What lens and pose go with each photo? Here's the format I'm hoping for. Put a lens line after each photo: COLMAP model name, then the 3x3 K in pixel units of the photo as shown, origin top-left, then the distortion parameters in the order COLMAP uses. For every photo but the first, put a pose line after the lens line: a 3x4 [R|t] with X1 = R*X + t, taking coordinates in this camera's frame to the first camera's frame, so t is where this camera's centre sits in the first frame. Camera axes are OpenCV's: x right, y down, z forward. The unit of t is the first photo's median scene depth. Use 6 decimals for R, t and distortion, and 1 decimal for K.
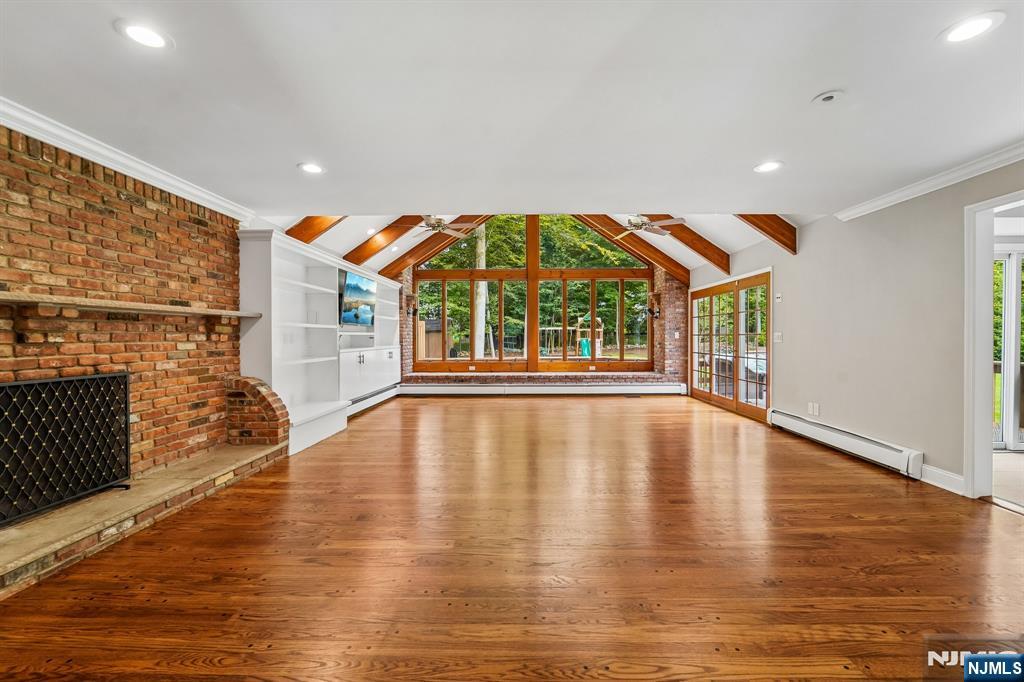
lens RADIAL K [[422.7, 0, 524.4], [0, 422.7, 341.0], [0, 0, 1]] dist [-0.011515, -0.001635]
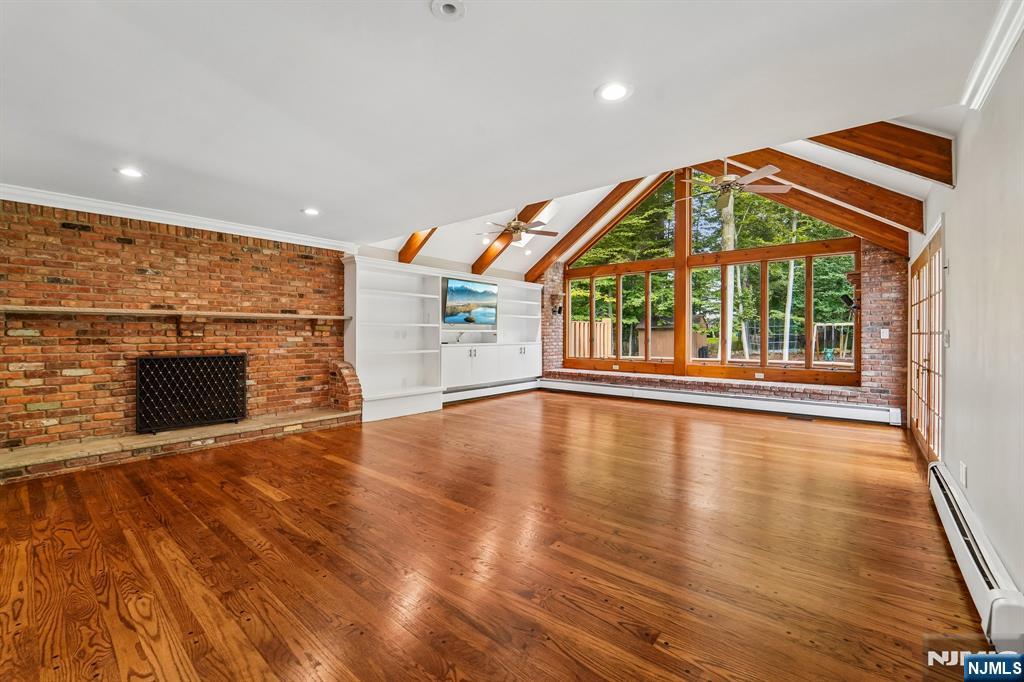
lens RADIAL K [[422.7, 0, 515.0], [0, 422.7, 335.2], [0, 0, 1]] dist [-0.011515, -0.001635]
pose [[0.772212, 0.007175, -0.635324, 0.566053], [-0.011058, 0.999937, -0.002148, -0.005671], [0.635269, 0.008684, 0.772242, 0.227955]]
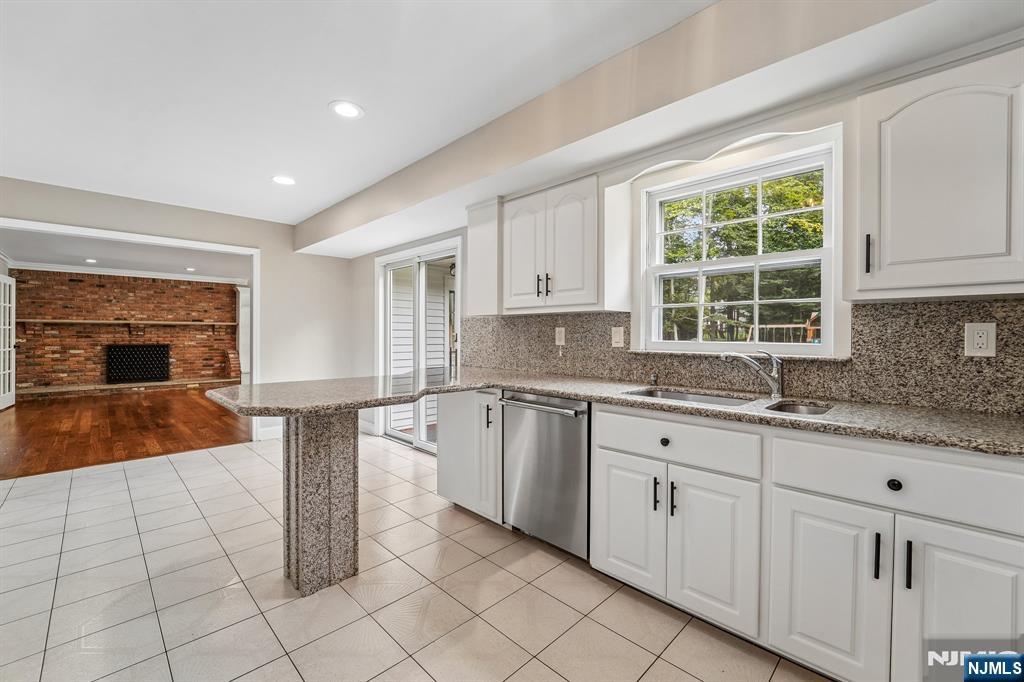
lens RADIAL K [[422.7, 0, 512.1], [0, 422.7, 337.5], [0, 0, 1]] dist [-0.011515, -0.001635]
pose [[0.713152, 0.014276, -0.700864, 1.758999], [-0.016335, 0.999860, 0.003745, -0.016255], [0.700819, 0.008777, 0.713285, 0.341237]]
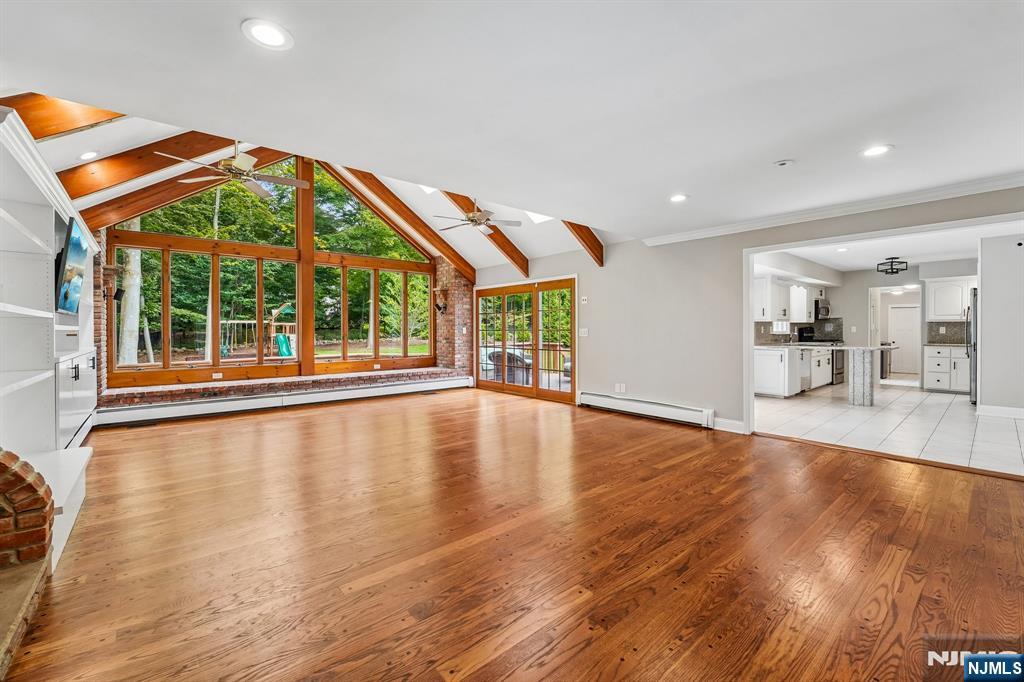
lens RADIAL K [[422.7, 0, 511.0], [0, 422.7, 330.9], [0, 0, 1]] dist [-0.011515, -0.001635]
pose [[0.758037, -0.001098, 0.652210, -0.395083], [0.008736, 0.999926, -0.008469, -0.004360], [-0.652153, 0.012117, 0.757991, 0.232897]]
